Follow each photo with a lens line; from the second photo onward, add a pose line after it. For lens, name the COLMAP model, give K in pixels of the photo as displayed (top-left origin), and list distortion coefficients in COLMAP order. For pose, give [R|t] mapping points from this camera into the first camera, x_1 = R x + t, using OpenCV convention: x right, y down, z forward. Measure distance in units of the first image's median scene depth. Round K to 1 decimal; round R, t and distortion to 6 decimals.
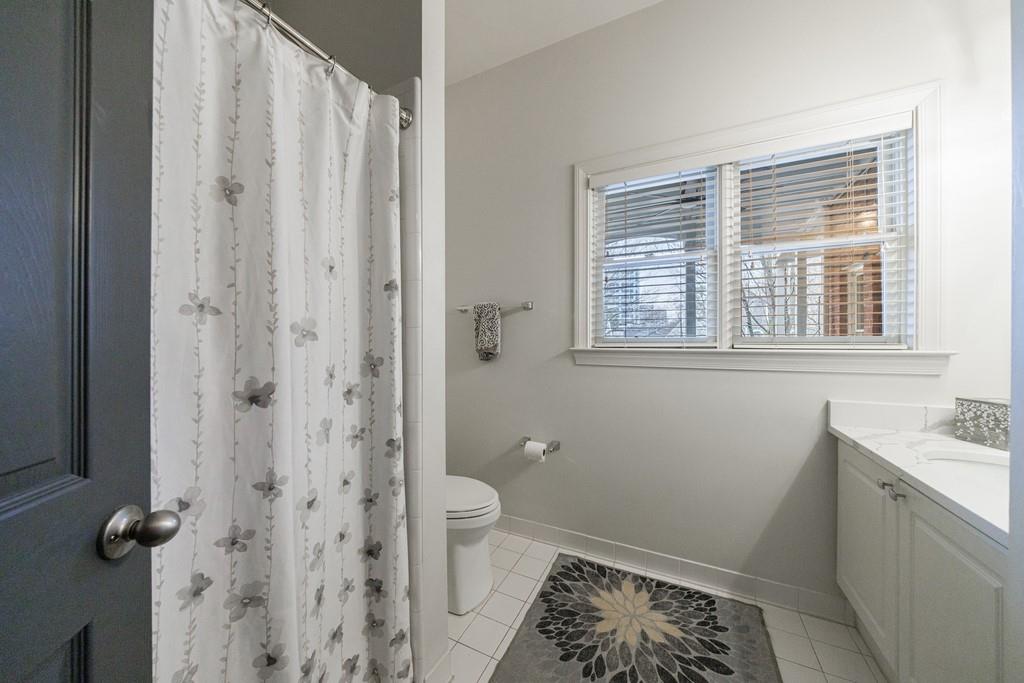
lens RADIAL K [[357.4, 0, 512.0], [0, 357.4, 341.5], [0, 0, 1]] dist [-0.007614, 0.000102]
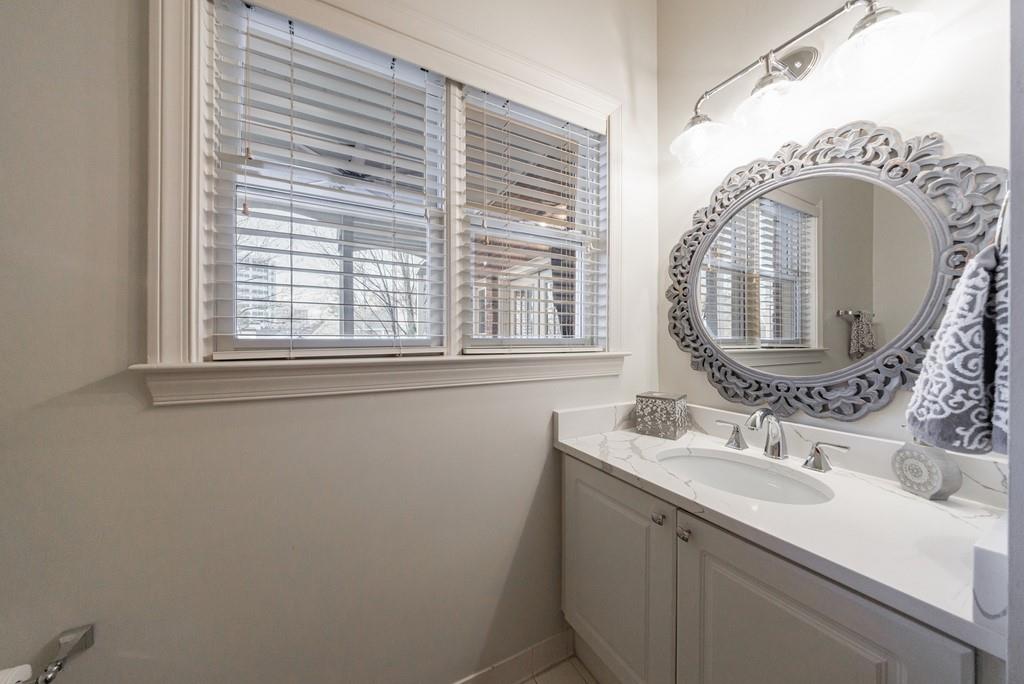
lens RADIAL K [[357.4, 0, 512.0], [0, 357.4, 342.0], [0, 0, 1]] dist [-0.007614, 0.000102]
pose [[0.600988, -0.002993, 0.799252, 0.131530], [0.004183, 0.999991, 0.000600, -0.006295], [-0.799247, 0.002983, 0.600996, 0.565566]]
